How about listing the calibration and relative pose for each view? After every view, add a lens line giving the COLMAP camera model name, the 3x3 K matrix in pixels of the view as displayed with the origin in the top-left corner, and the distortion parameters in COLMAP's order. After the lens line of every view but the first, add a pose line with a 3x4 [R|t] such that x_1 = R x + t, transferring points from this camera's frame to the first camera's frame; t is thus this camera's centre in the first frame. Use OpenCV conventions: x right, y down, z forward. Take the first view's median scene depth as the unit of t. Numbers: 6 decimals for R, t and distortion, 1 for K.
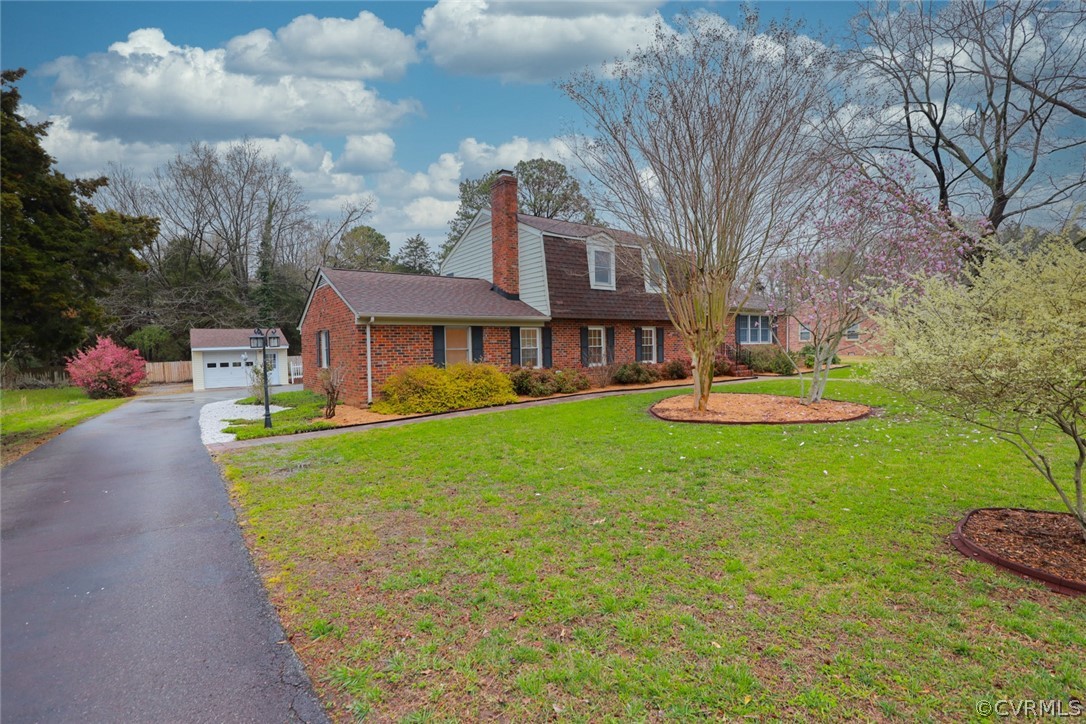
lens RADIAL K [[497.9, 0, 543.6], [0, 497.9, 366.3], [0, 0, 1]] dist [-0.035604, 0.007384]
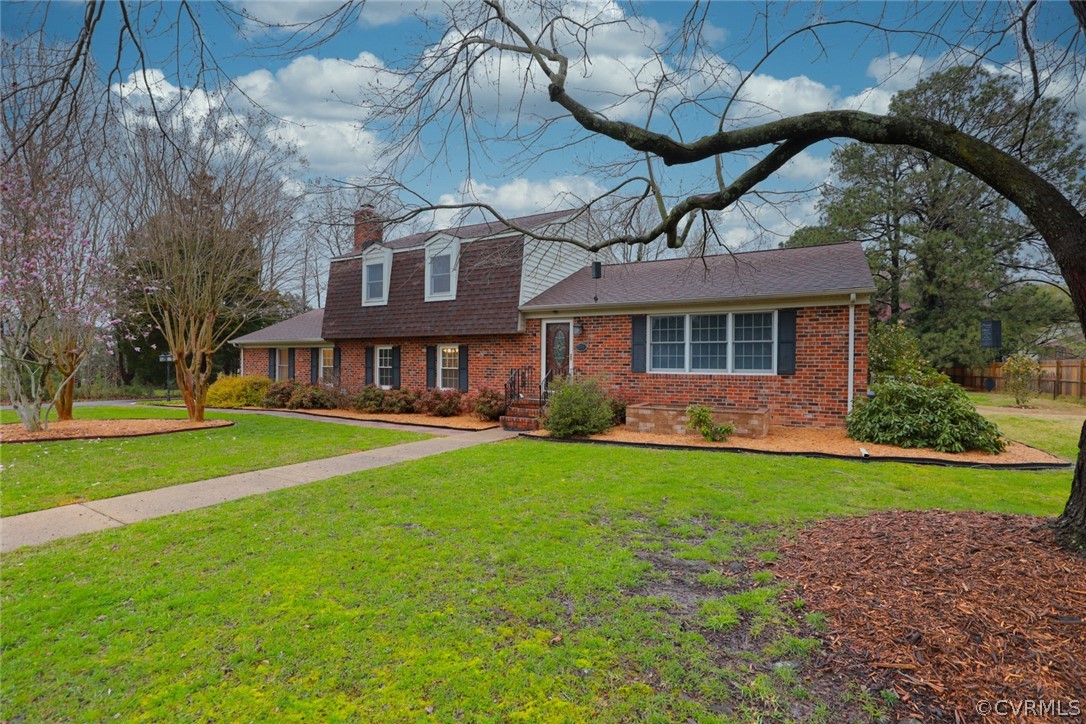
lens RADIAL K [[497.9, 0, 543.6], [0, 497.9, 366.3], [0, 0, 1]] dist [-0.035604, 0.007384]
pose [[0.388884, 0.030568, -0.920779, 0.810422], [-0.052901, 0.998541, 0.010807, -0.051302], [0.919767, 0.044508, 0.389934, 0.697443]]
